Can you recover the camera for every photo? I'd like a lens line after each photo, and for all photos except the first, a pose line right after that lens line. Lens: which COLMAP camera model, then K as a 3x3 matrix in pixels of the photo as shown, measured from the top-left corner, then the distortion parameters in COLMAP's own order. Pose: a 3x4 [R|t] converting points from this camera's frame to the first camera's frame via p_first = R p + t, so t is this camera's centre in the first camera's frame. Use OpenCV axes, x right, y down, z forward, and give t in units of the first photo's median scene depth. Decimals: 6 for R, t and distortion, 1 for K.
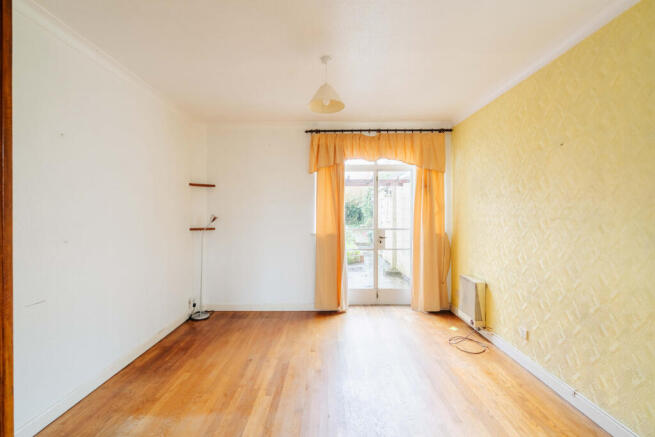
lens RADIAL K [[300.9, 0, 326.5], [0, 300.9, 217.3], [0, 0, 1]] dist [-0.005195, -0.000557]
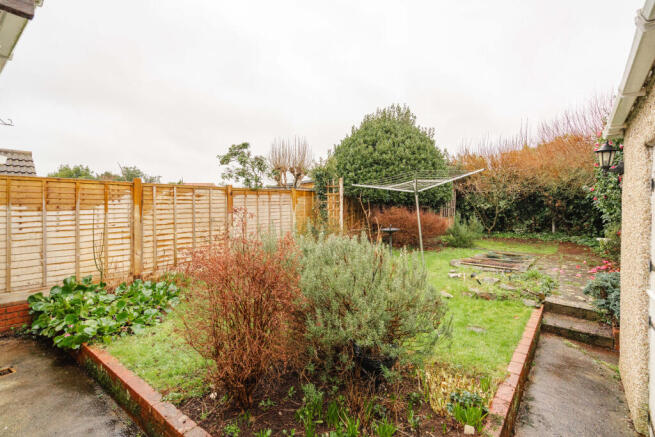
lens RADIAL K [[317.2, 0, 322.3], [0, 317.2, 208.9], [0, 0, 1]] dist [-0.003520, -0.000429]
pose [[0.786655, 0.009920, -0.617313, 0.153852], [-0.019212, 0.999780, -0.008416, -0.011488], [0.617093, 0.018480, 0.786673, 0.773600]]
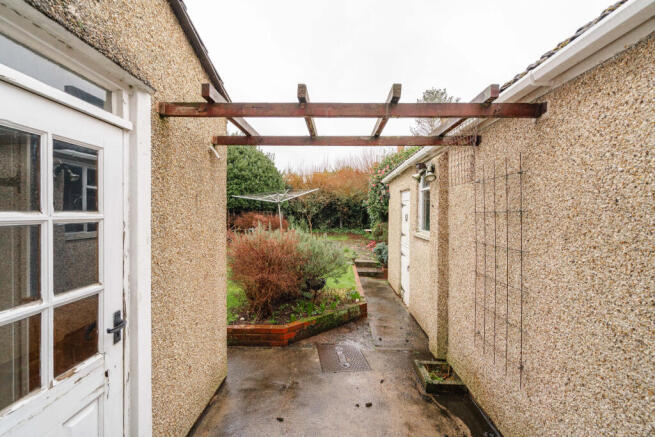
lens RADIAL K [[300.9, 0, 327.9], [0, 300.9, 218.6], [0, 0, 1]] dist [-0.005195, -0.000557]
pose [[0.999776, 0.004145, -0.020738, 0.068066], [-0.004031, 0.999977, 0.005544, -0.012596], [0.020760, -0.005459, 0.999770, 0.500327]]
